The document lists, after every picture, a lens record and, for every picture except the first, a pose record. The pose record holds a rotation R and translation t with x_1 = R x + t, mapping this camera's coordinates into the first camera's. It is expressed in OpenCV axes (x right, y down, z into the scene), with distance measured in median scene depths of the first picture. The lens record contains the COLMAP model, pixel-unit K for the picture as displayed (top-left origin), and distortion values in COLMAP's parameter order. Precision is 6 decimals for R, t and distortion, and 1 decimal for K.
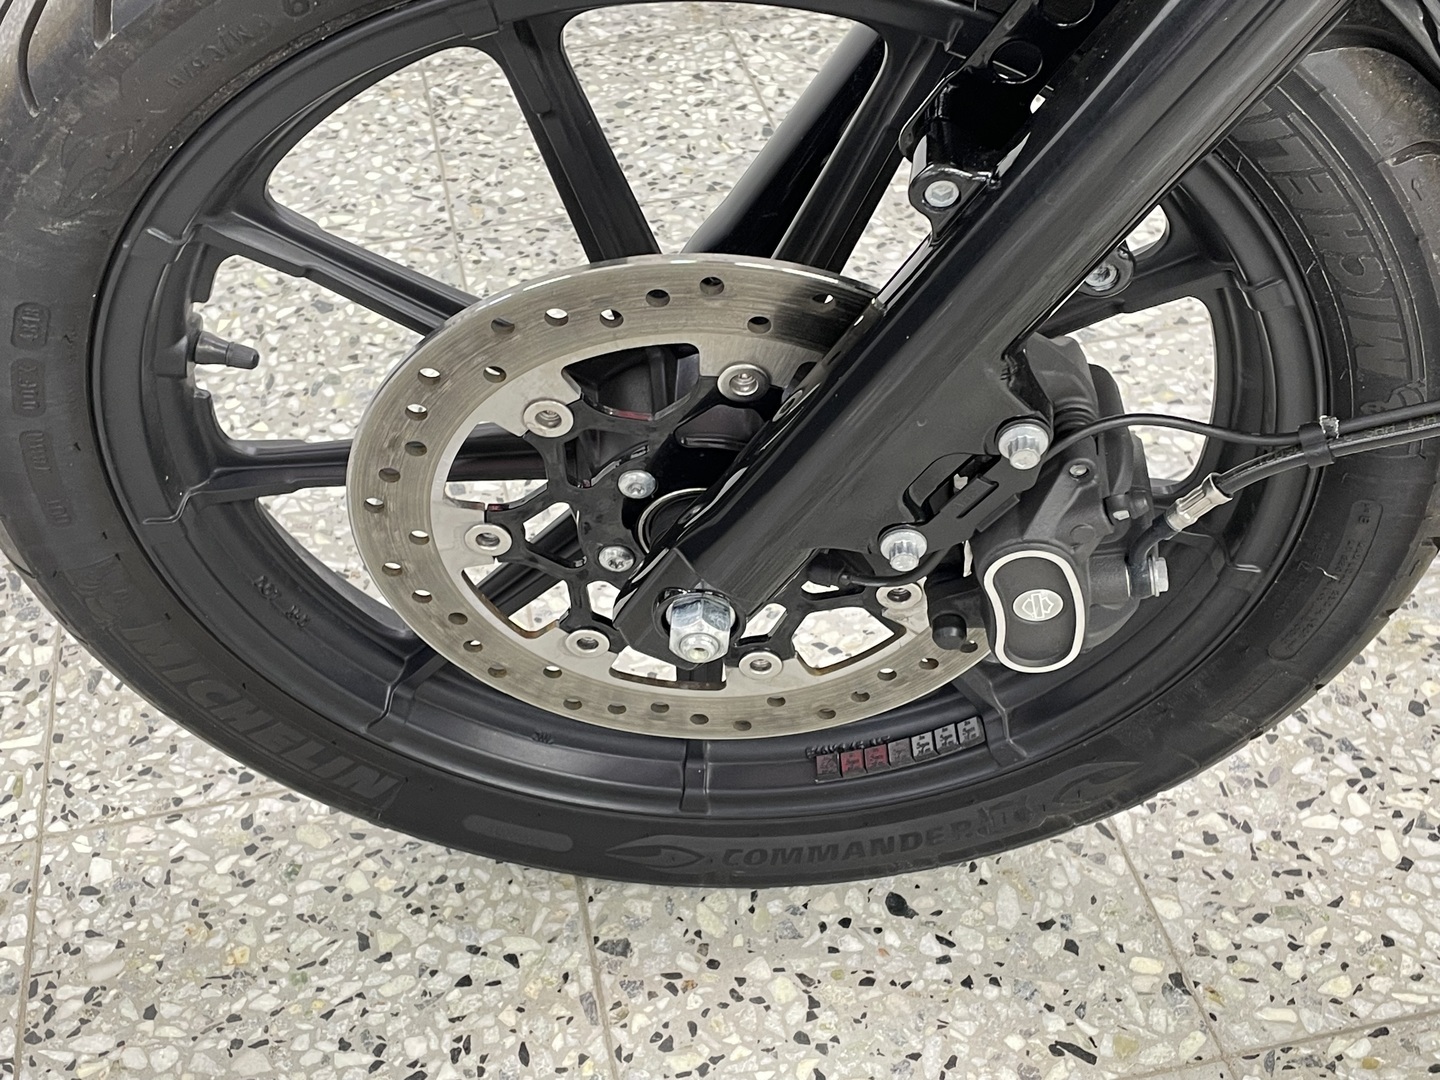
lens RADIAL K [[1832.2, 0, 728.5], [0, 1832.2, 546.6], [0, 0, 1]] dist [0.120502, -0.227324]
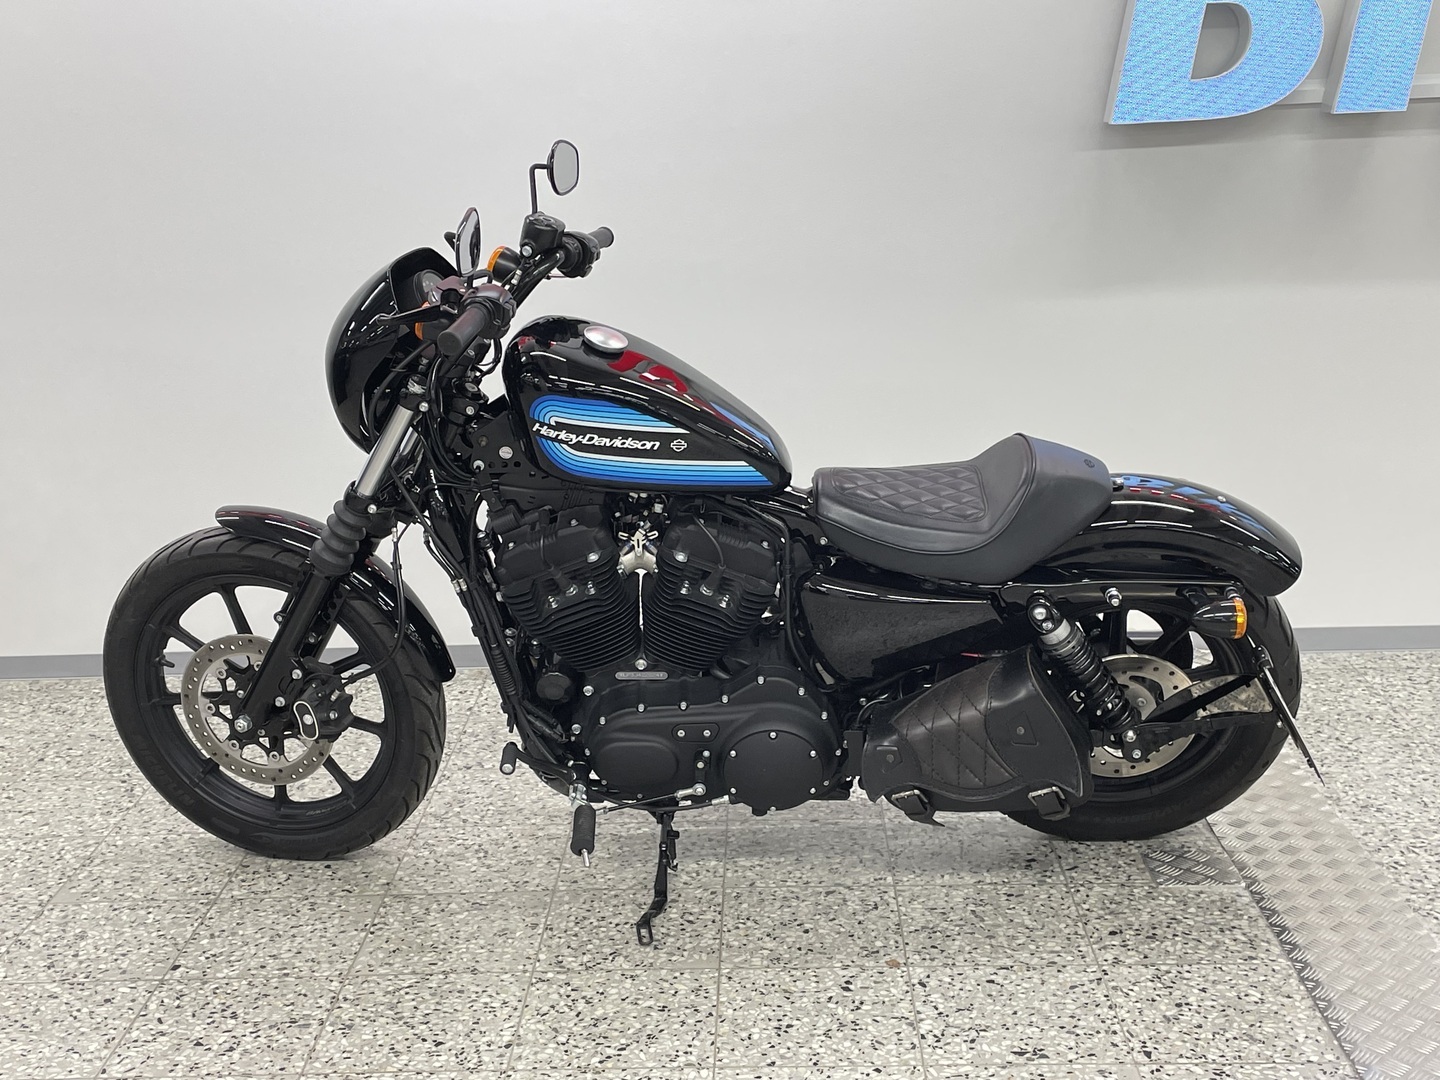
lens RADIAL K [[1832.2, 0, 728.5], [0, 1832.2, 546.6], [0, 0, 1]] dist [0.120502, -0.227324]
pose [[0.970986, 0.074544, -0.227223, 1.584335], [-0.167763, 0.889468, -0.425091, 1.025192], [0.170419, 0.450877, 0.876166, -2.170189]]
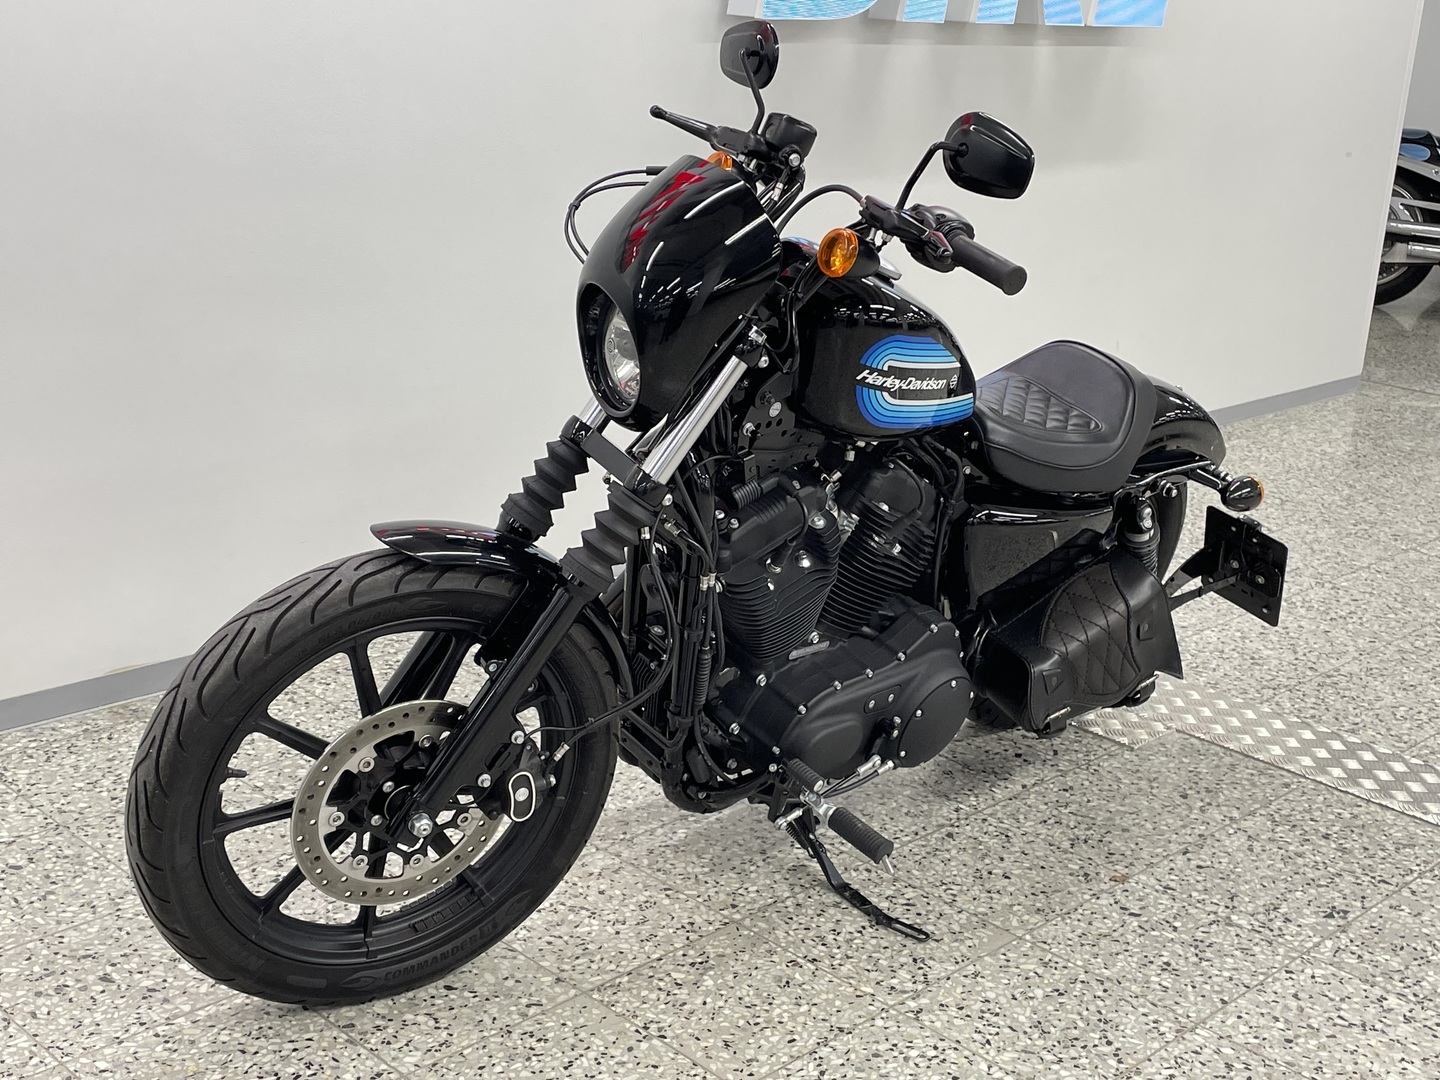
lens RADIAL K [[1832.2, 0, 728.5], [0, 1832.2, 546.6], [0, 0, 1]] dist [0.120502, -0.227324]
pose [[0.829040, -0.074496, 0.554205, -0.981927], [0.289344, 0.905244, -0.311149, 0.567486], [-0.478511, 0.418310, 0.772039, -1.431521]]
